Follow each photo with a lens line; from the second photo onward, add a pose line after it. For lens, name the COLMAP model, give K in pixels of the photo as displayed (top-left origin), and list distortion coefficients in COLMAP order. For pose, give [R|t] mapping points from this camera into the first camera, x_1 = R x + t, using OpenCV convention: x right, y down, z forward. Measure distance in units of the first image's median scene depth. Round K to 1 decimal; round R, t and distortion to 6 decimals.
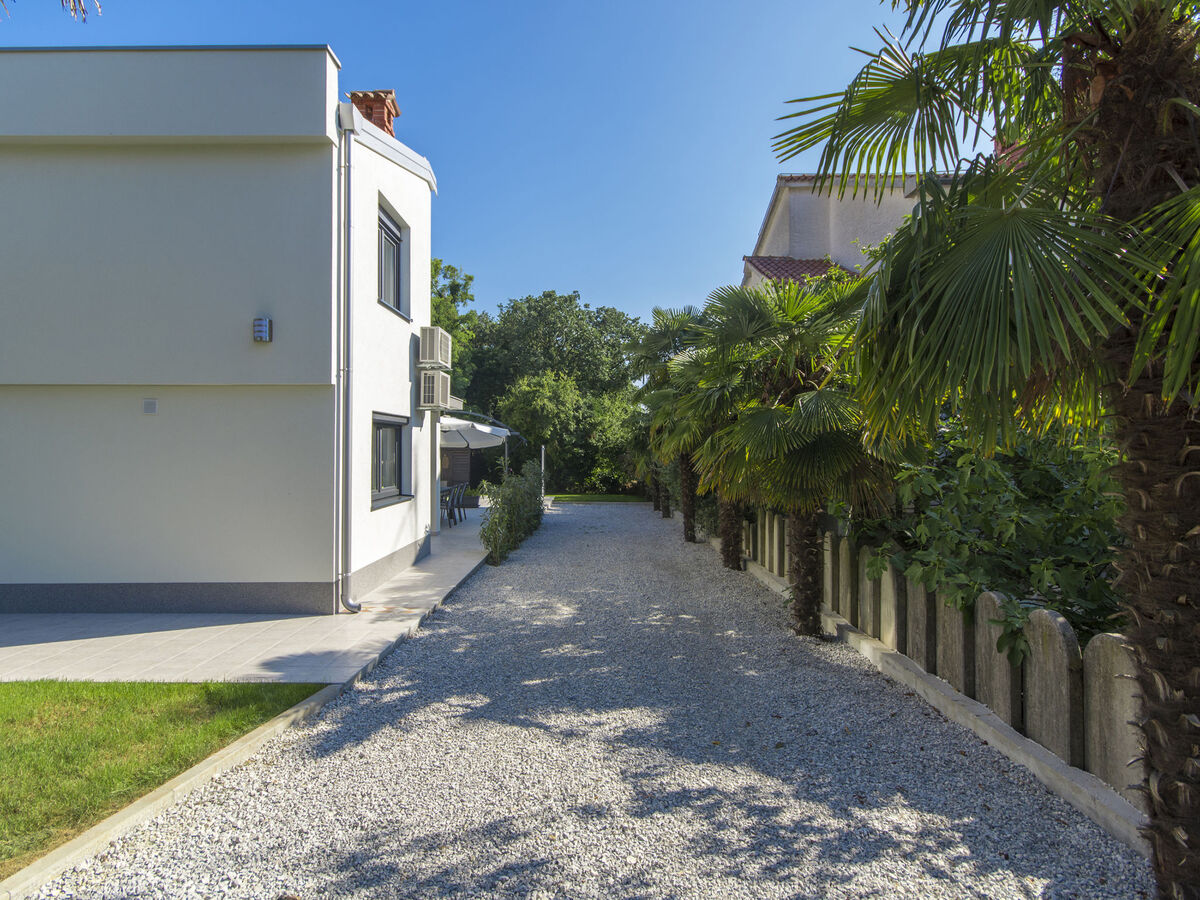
lens RADIAL K [[642.4, 0, 580.9], [0, 642.4, 440.4], [0, 0, 1]] dist [0.005566, -0.000324]
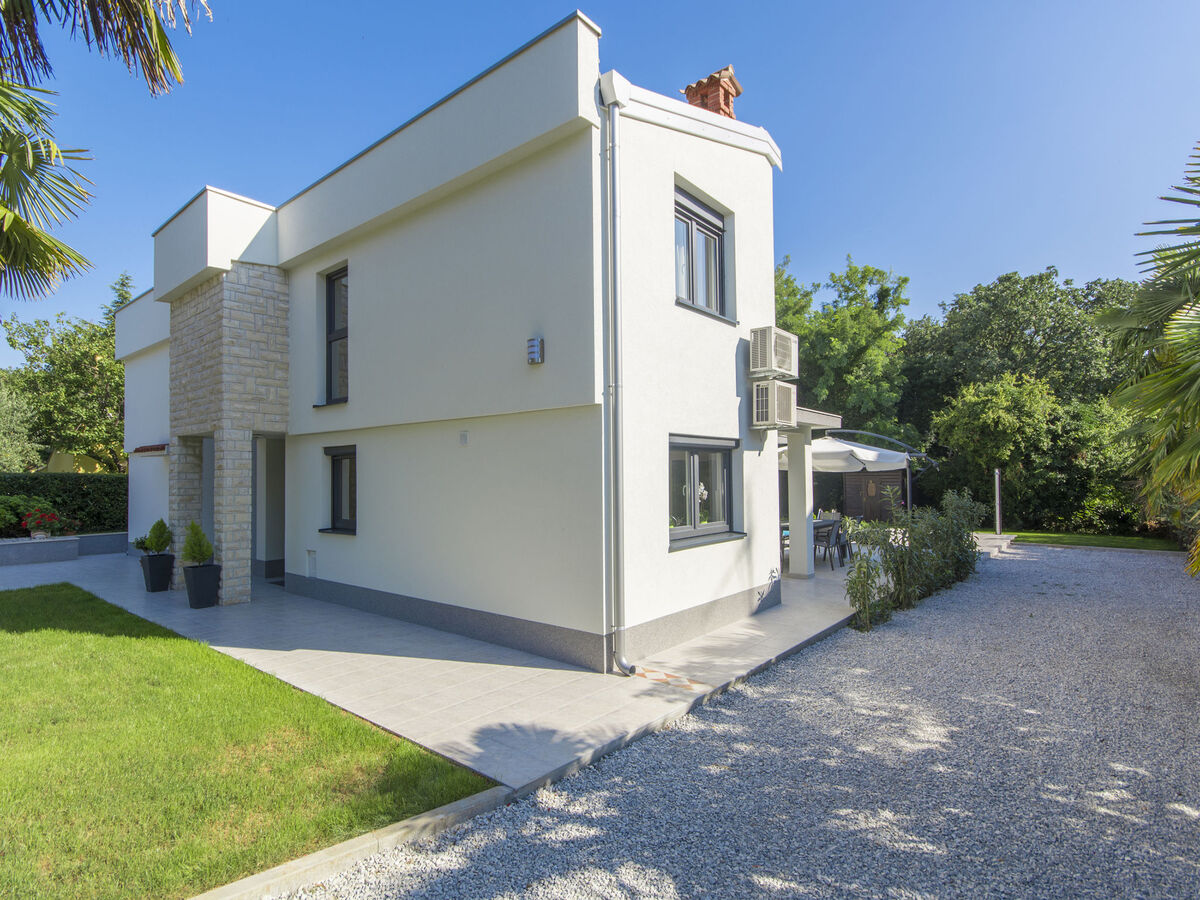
lens RADIAL K [[615.4, 0, 592.1], [0, 615.4, 459.5], [0, 0, 1]] dist [0.002372, 0.000559]
pose [[0.773145, -0.020277, -0.633906, 0.076143], [0.014525, 0.999793, -0.014266, -0.000820], [0.634064, 0.001822, 0.773279, 0.216881]]
